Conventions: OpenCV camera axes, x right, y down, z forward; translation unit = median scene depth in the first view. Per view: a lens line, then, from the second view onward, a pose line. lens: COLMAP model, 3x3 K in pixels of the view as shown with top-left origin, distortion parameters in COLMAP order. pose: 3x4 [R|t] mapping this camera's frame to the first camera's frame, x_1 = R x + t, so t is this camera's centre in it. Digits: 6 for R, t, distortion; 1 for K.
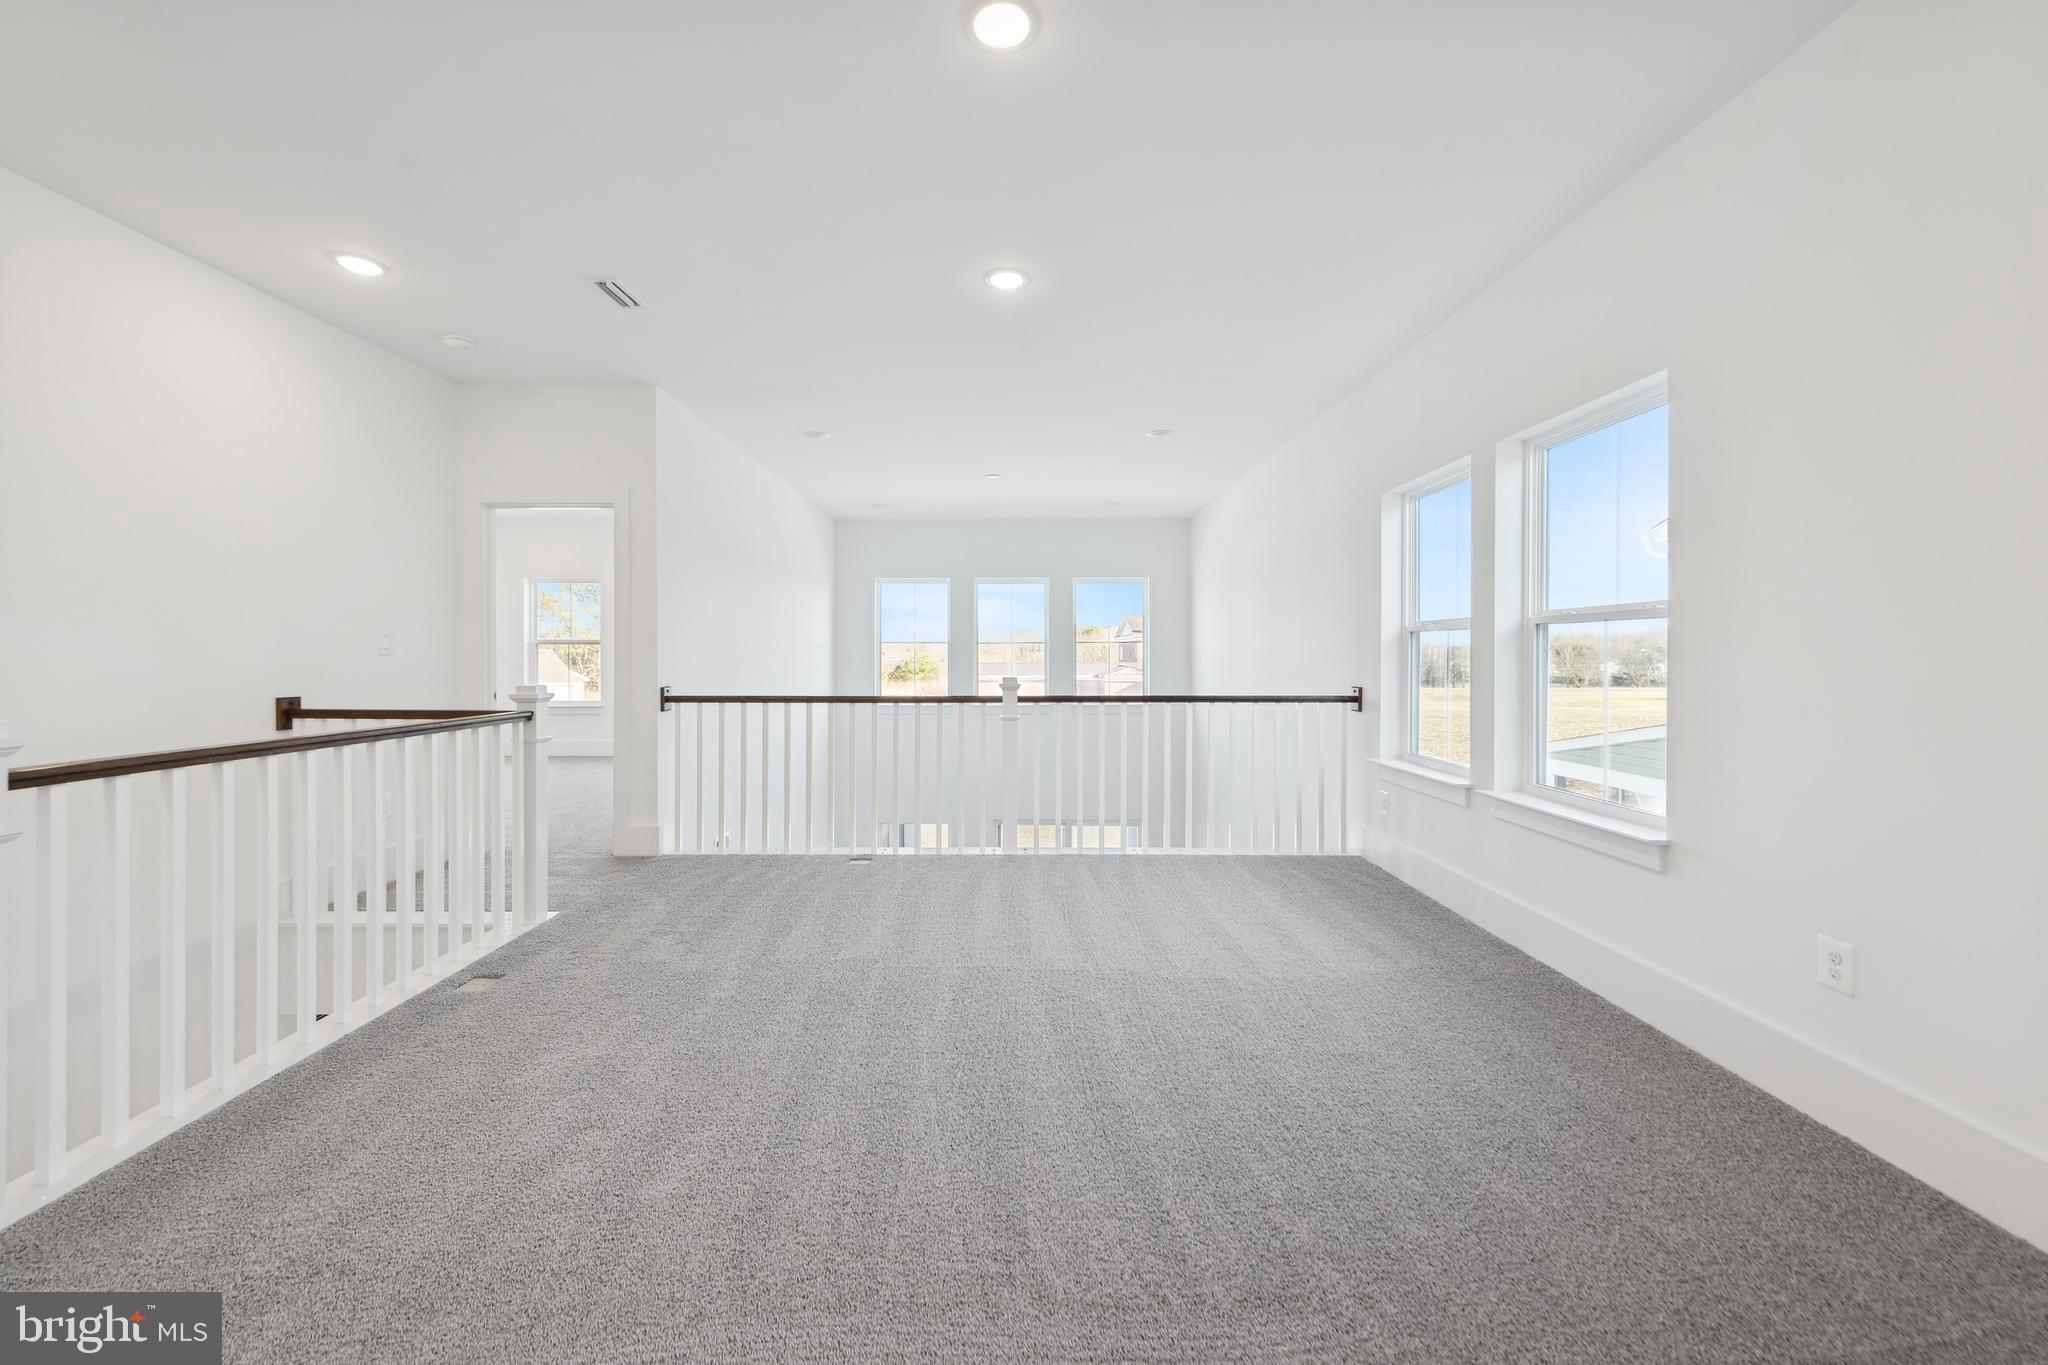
lens RADIAL K [[805.8, 0, 1015.6], [0, 805.8, 662.7], [0, 0, 1]] dist [0.011160, -0.002739]
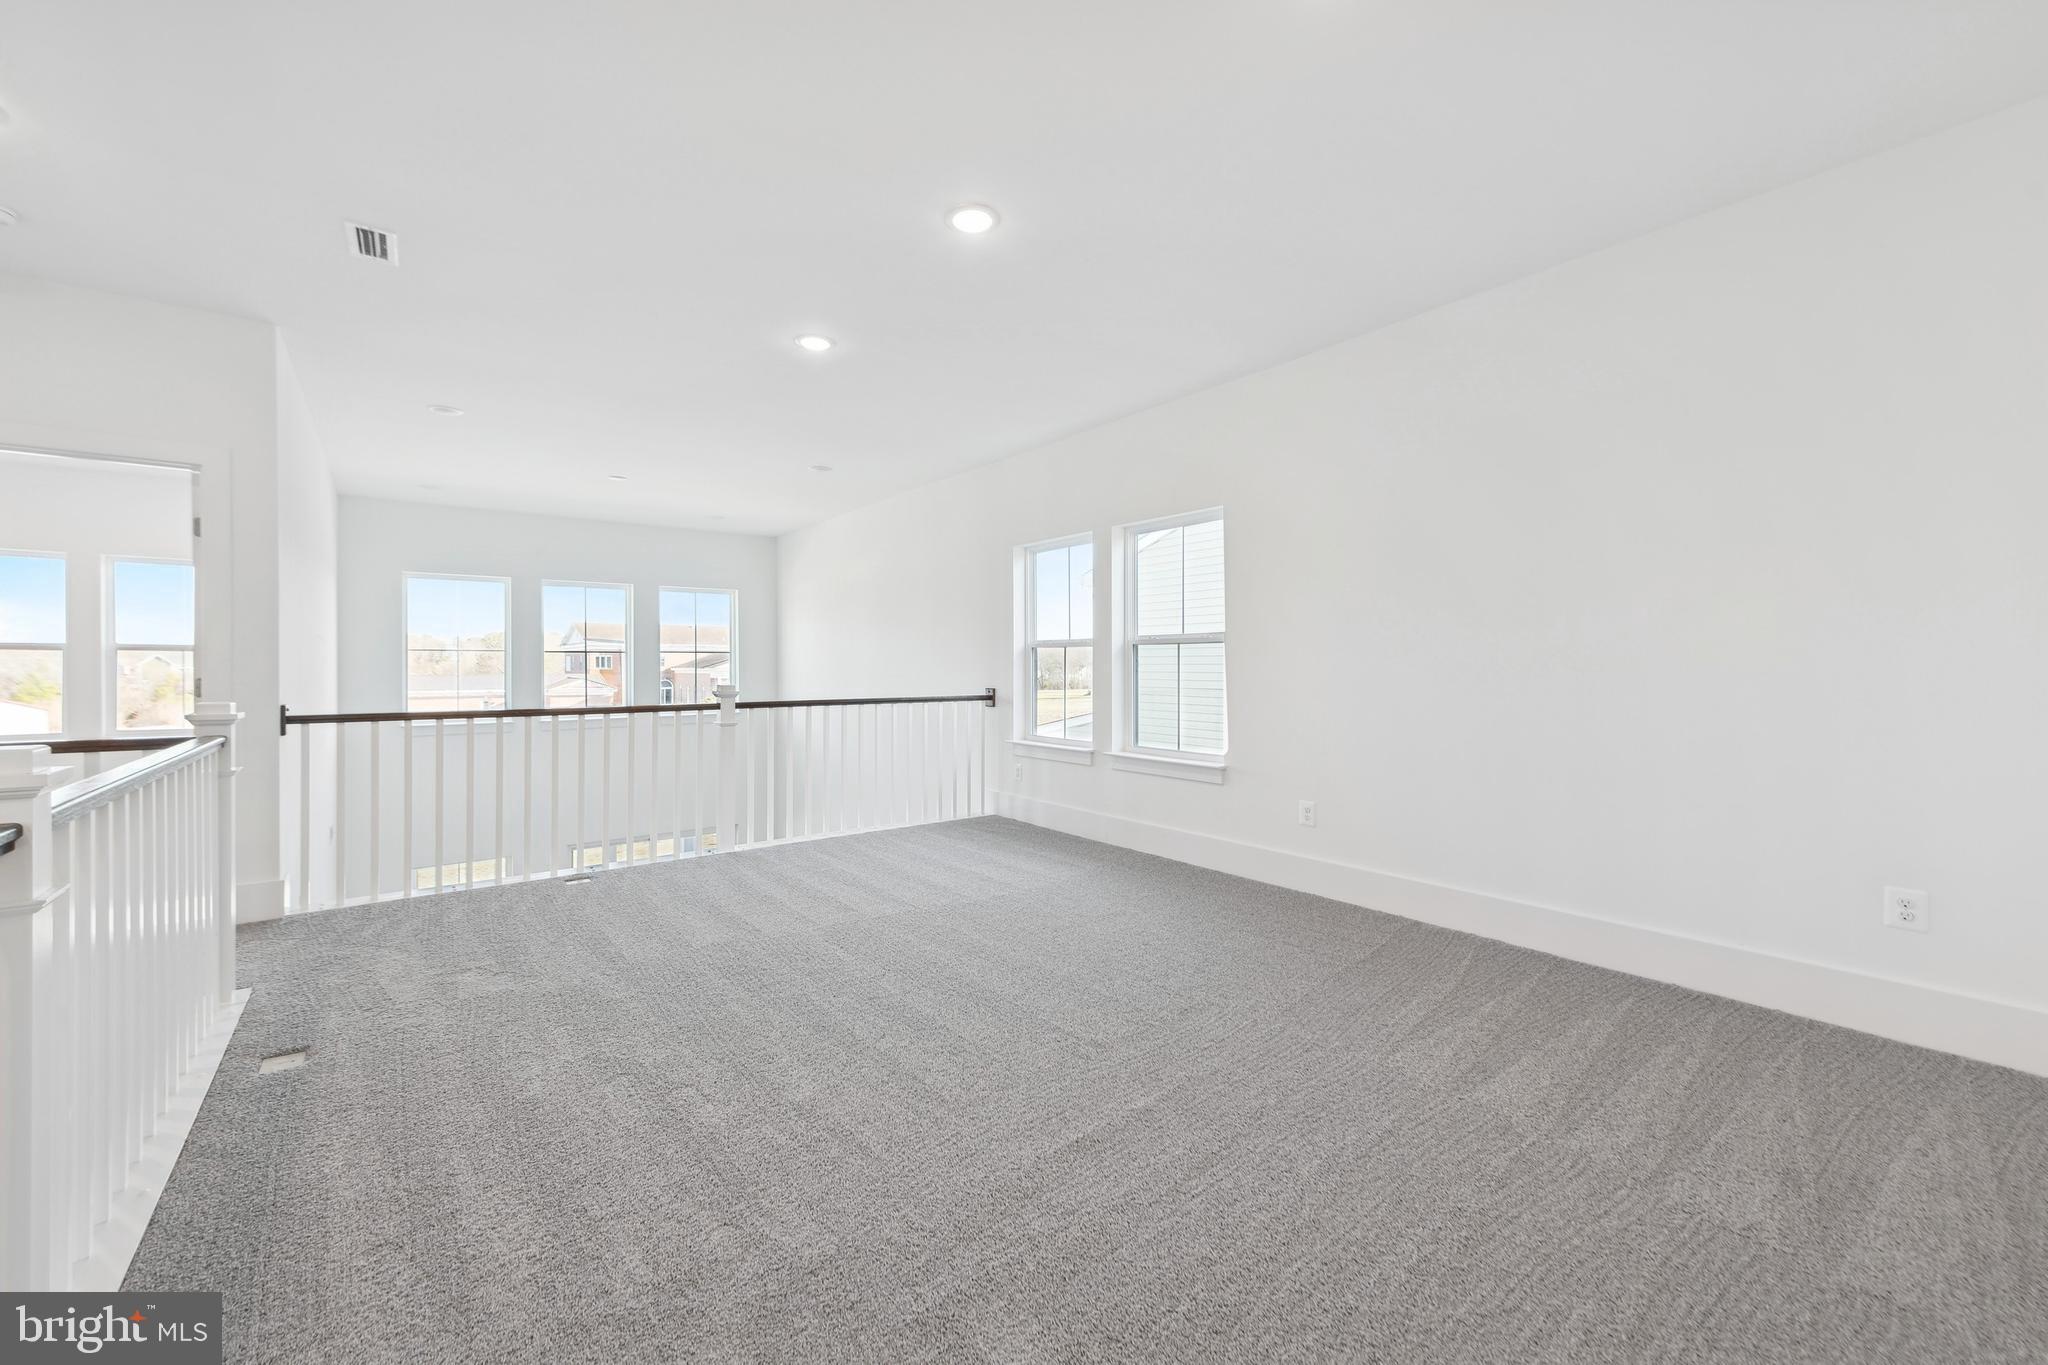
lens RADIAL K [[805.8, 0, 1008.5], [0, 805.8, 671.4], [0, 0, 1]] dist [0.011160, -0.002739]
pose [[0.790501, -0.005834, 0.612433, -0.828111], [0.006130, 0.999980, 0.001613, 0.001542], [-0.612430, 0.002479, 0.790521, -0.155717]]
